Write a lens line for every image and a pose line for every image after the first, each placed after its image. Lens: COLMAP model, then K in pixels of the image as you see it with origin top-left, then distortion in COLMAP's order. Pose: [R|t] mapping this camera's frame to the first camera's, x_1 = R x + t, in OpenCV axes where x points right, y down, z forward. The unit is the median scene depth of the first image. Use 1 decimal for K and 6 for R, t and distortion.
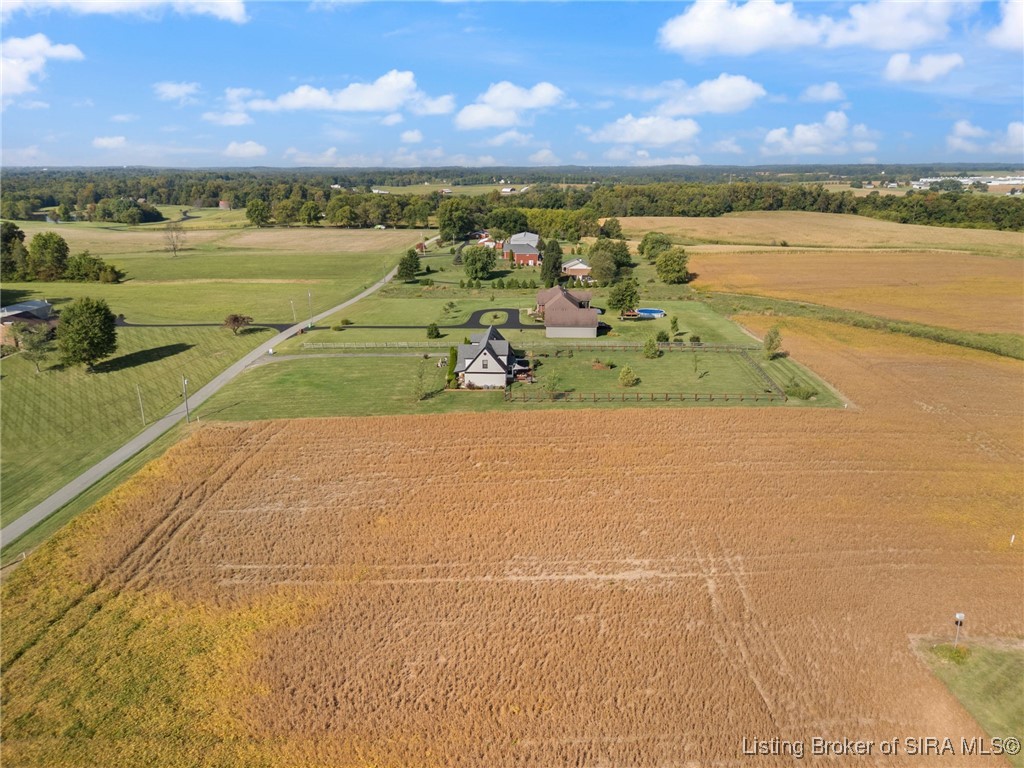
lens RADIAL K [[762.8, 0, 513.4], [0, 762.8, 385.3], [0, 0, 1]] dist [0.080787, -0.091606]
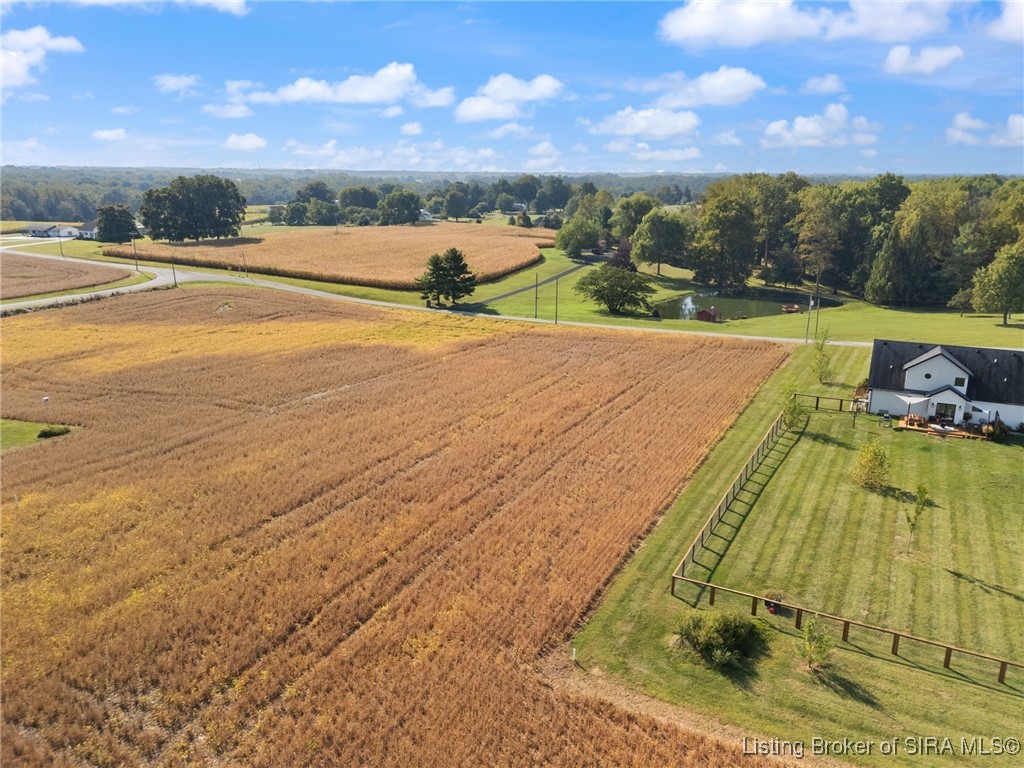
lens RADIAL K [[762.8, 0, 513.4], [0, 762.8, 385.3], [0, 0, 1]] dist [0.080787, -0.091606]
pose [[-0.411342, 0.239452, -0.879466, 0.473303], [-0.252259, 0.897281, 0.362288, -0.125257], [0.875878, 0.370878, -0.308685, 0.706754]]
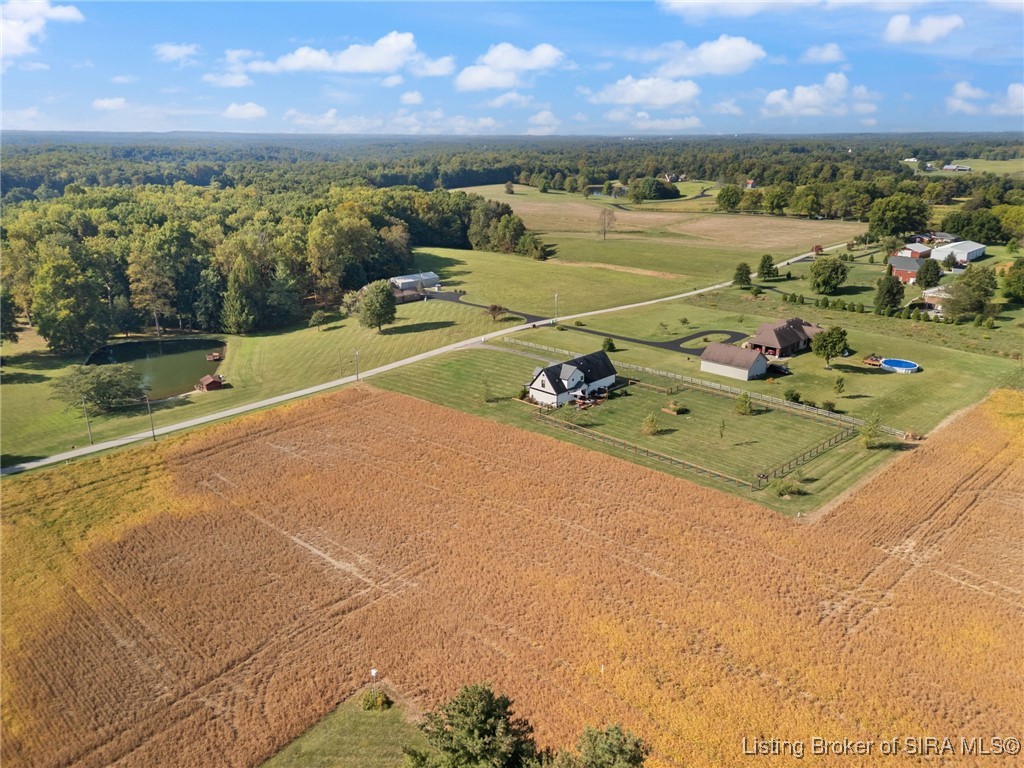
lens RADIAL K [[762.8, 0, 513.4], [0, 762.8, 385.3], [0, 0, 1]] dist [0.080787, -0.091606]
pose [[0.744983, 0.206268, -0.634392, 0.485262], [-0.180270, 0.977862, 0.106249, -0.103023], [0.642263, 0.035208, 0.765675, 0.077269]]
